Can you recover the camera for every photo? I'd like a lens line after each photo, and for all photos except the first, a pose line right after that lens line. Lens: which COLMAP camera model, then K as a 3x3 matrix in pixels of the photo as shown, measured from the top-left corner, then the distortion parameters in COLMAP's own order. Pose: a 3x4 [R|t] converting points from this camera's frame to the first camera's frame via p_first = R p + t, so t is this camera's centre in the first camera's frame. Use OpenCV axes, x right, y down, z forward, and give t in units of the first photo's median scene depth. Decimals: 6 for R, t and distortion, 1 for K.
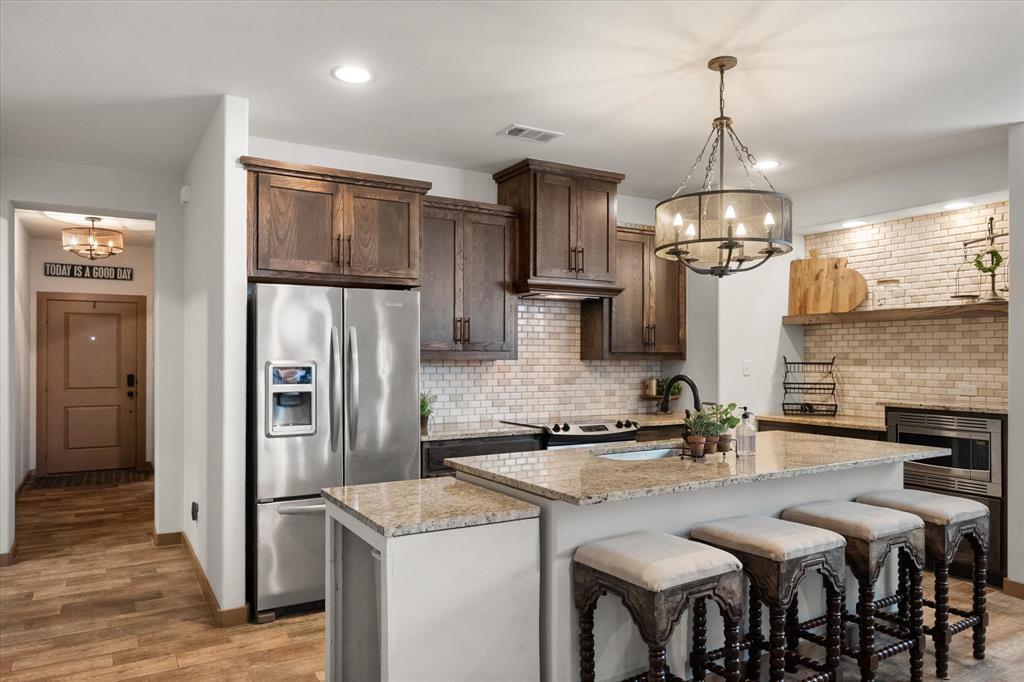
lens RADIAL K [[688.0, 0, 517.7], [0, 688.0, 351.5], [0, 0, 1]] dist [-0.000037, -0.006951]
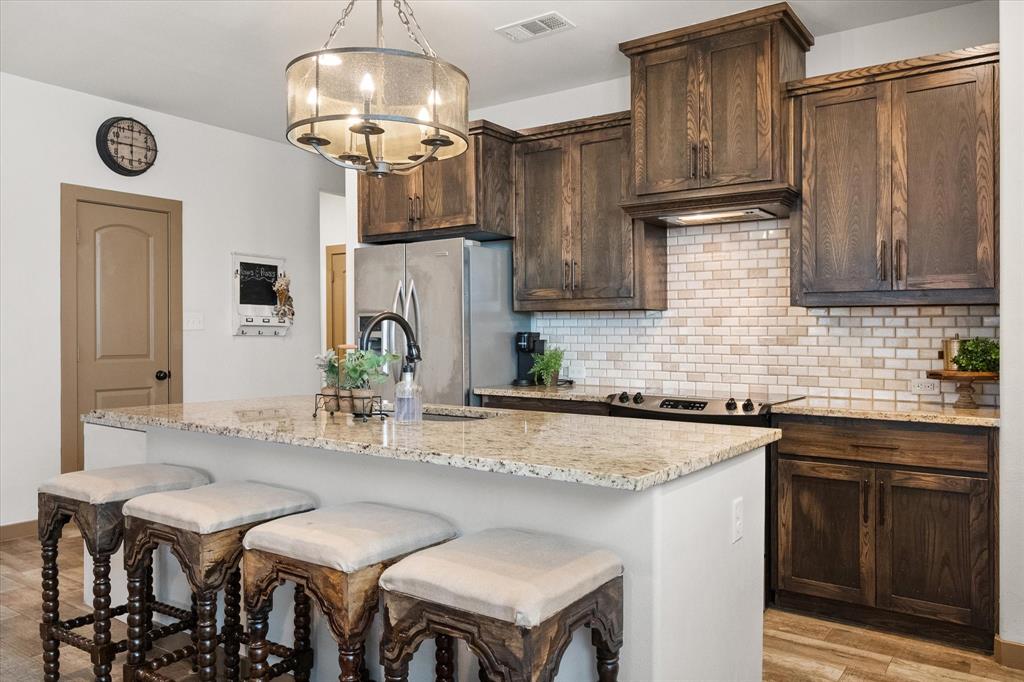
lens RADIAL K [[767.2, 0, 504.1], [0, 767.2, 335.1], [0, 0, 1]] dist [-0.014332, 0.004395]
pose [[0.391399, 0.001866, -0.920219, 0.671154], [0.005189, 0.999978, 0.004234, 0.034910], [0.920207, -0.006432, 0.391380, 0.488013]]
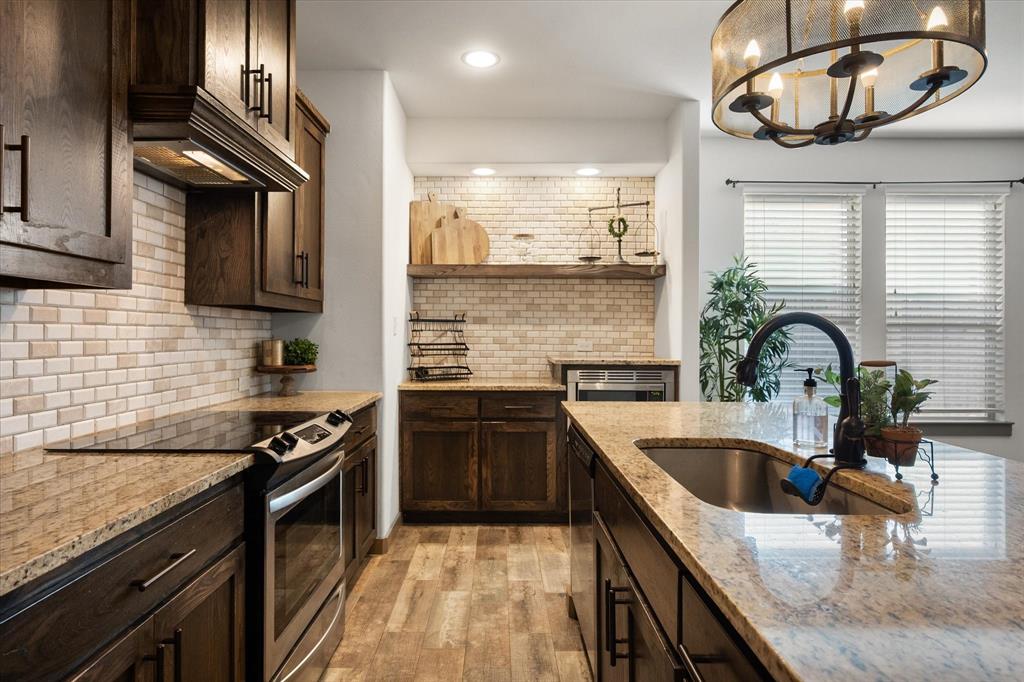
lens RADIAL K [[559.8, 0, 498.9], [0, 559.8, 332.9], [0, 0, 1]] dist [0.001278, 0.000335]
pose [[0.526686, 0.002552, 0.850056, -0.151775], [-0.012392, 0.999912, 0.004676, 0.030844], [-0.849970, -0.012996, 0.526671, 0.606116]]
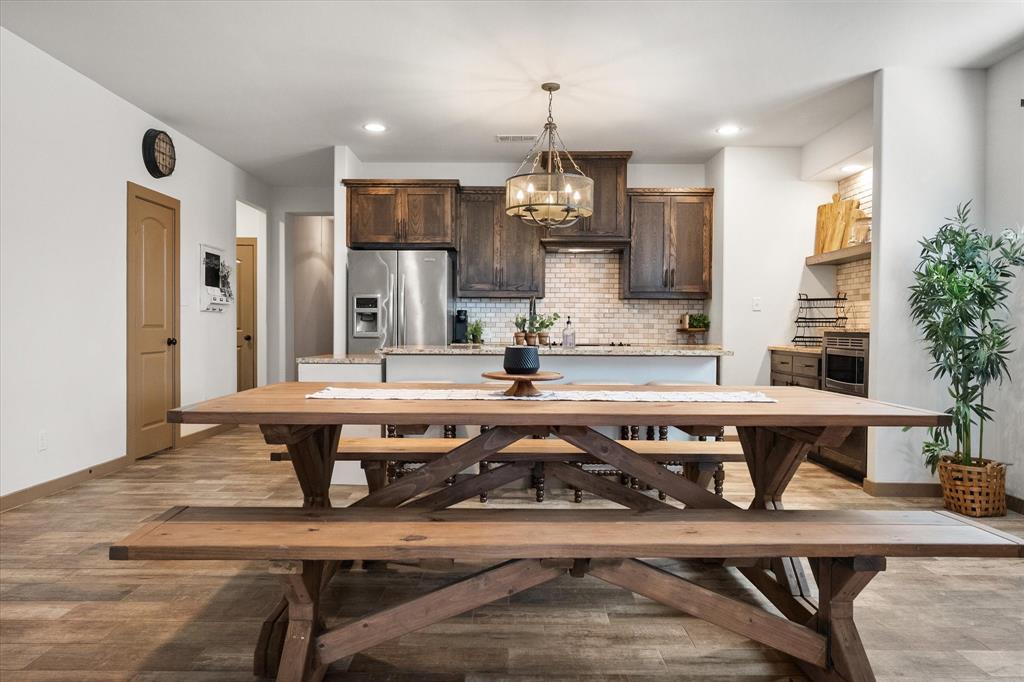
lens RADIAL K [[688.0, 0, 518.2], [0, 688.0, 335.6], [0, 0, 1]] dist [-0.000037, -0.006951]
pose [[0.857626, 0.010895, -0.514159, 0.621310], [-0.000651, 0.999798, 0.020100, 0.057353], [0.514274, -0.016904, 0.857459, -0.202839]]
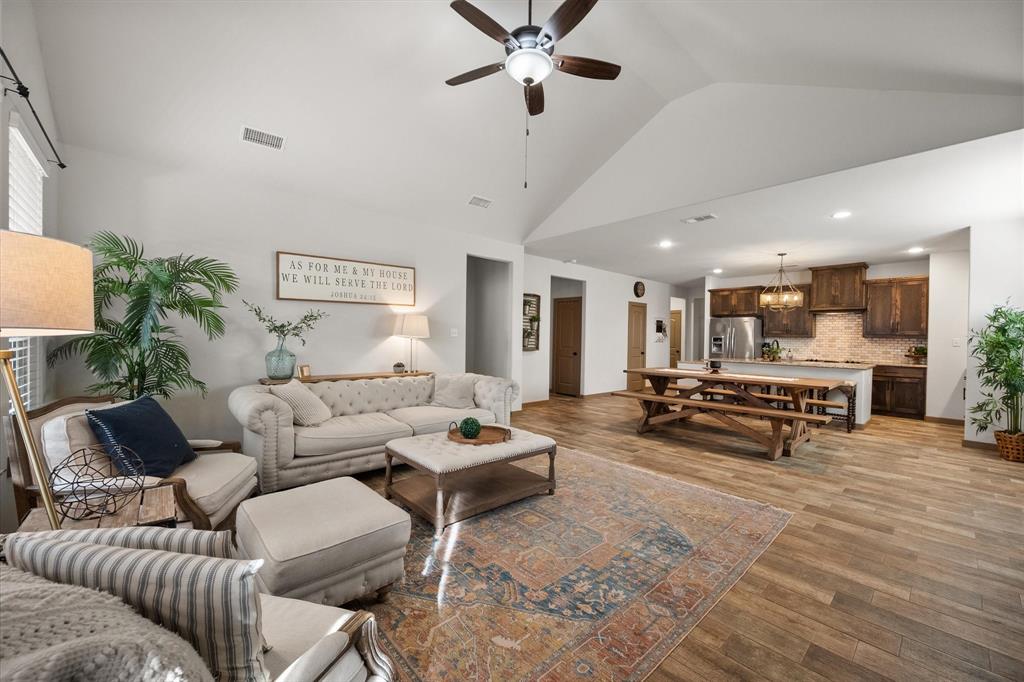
lens RADIAL K [[405.1, 0, 506.8], [0, 405.1, 342.5], [0, 0, 1]] dist [-0.003382, -0.000269]
pose [[0.178206, 0.016501, -0.983855, 1.319952], [-0.005975, 0.999859, 0.015687, 0.014983], [0.983975, 0.003083, 0.178279, -0.500997]]
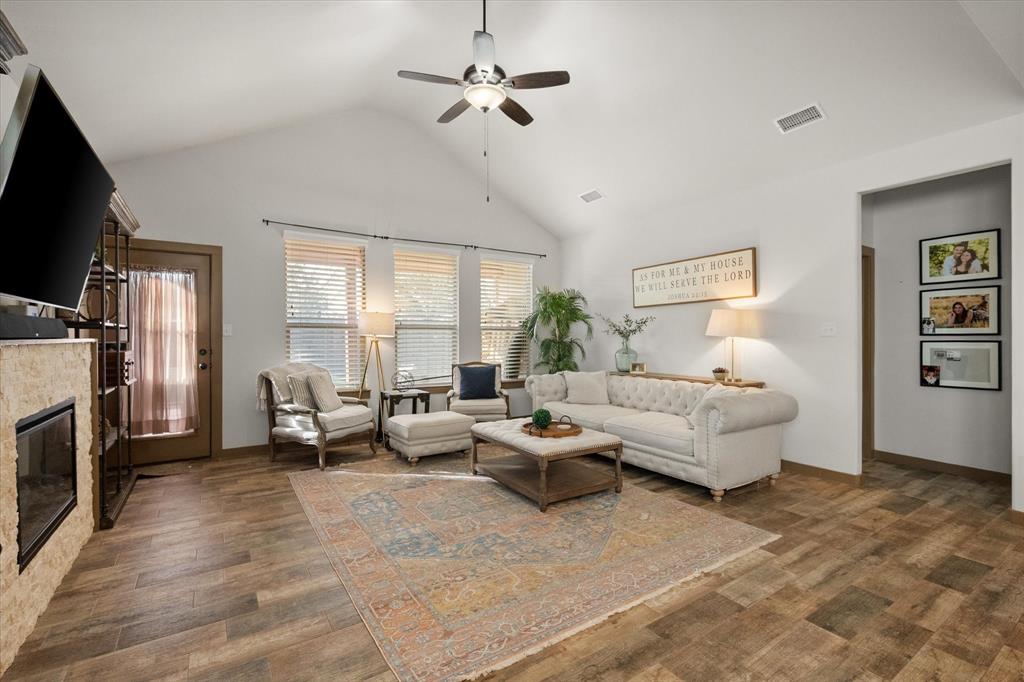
lens RADIAL K [[452.7, 0, 507.8], [0, 452.7, 345.7], [0, 0, 1]] dist [-0.001296, -0.000609]
pose [[-0.999712, -0.004028, -0.023676, 0.764680], [-0.004169, 0.999974, 0.005938, 0.031764], [0.023652, 0.006035, -0.999702, 0.316697]]
